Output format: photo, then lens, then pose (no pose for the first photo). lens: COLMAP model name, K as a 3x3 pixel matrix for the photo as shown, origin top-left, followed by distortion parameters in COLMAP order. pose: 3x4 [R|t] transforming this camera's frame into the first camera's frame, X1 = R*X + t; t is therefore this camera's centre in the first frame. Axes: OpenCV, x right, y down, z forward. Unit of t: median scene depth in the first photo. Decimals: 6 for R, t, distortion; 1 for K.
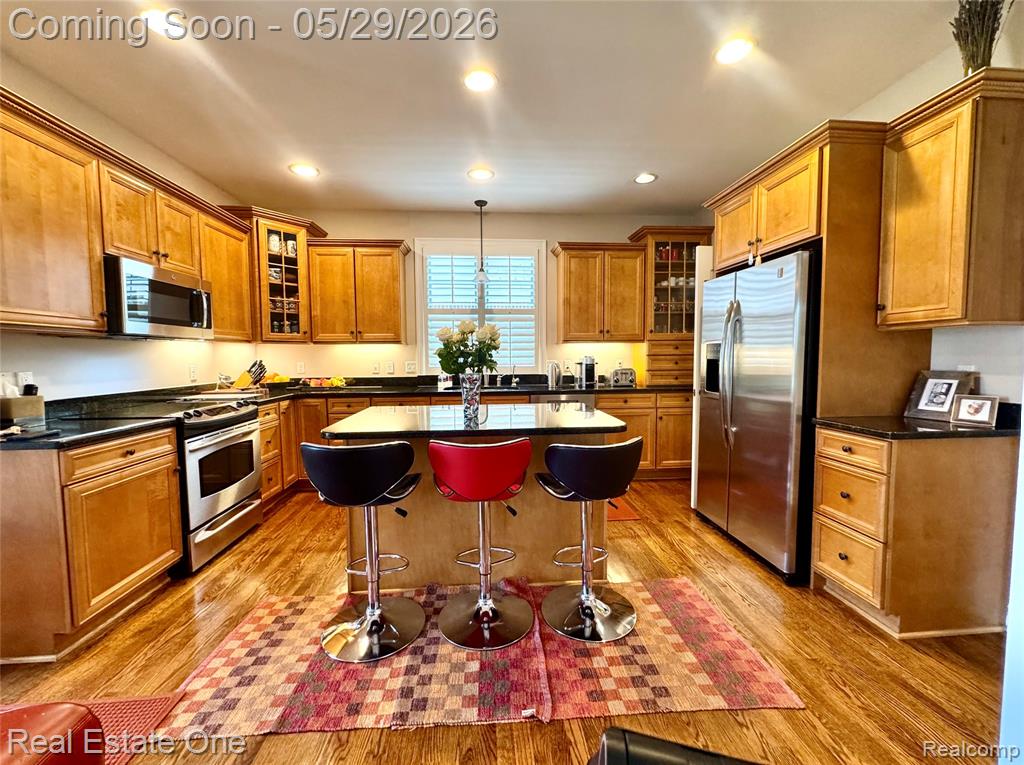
lens RADIAL K [[414.5, 0, 514.9], [0, 414.5, 379.1], [0, 0, 1]] dist [-0.000828, 0.000043]
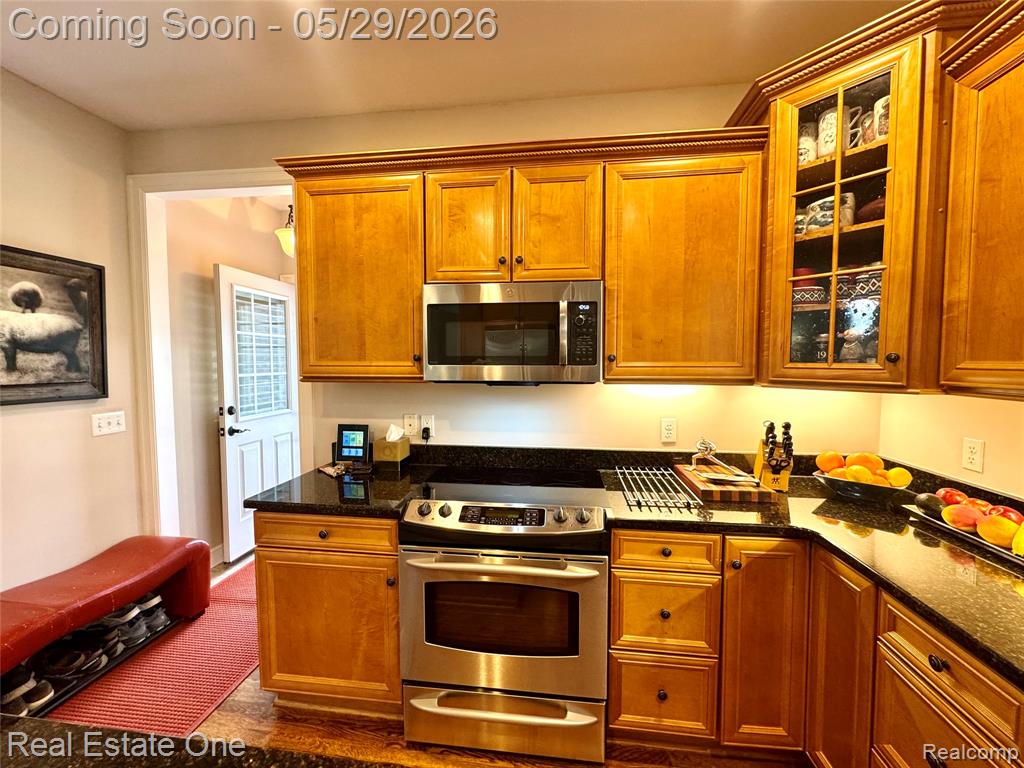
lens RADIAL K [[414.5, 0, 514.9], [0, 414.5, 380.6], [0, 0, 1]] dist [-0.000828, 0.000043]
pose [[-0.201378, 0.055019, -0.977967, -0.136914], [-0.055708, 0.996162, 0.067514, -0.118291], [0.977928, 0.068077, -0.197540, 0.900517]]
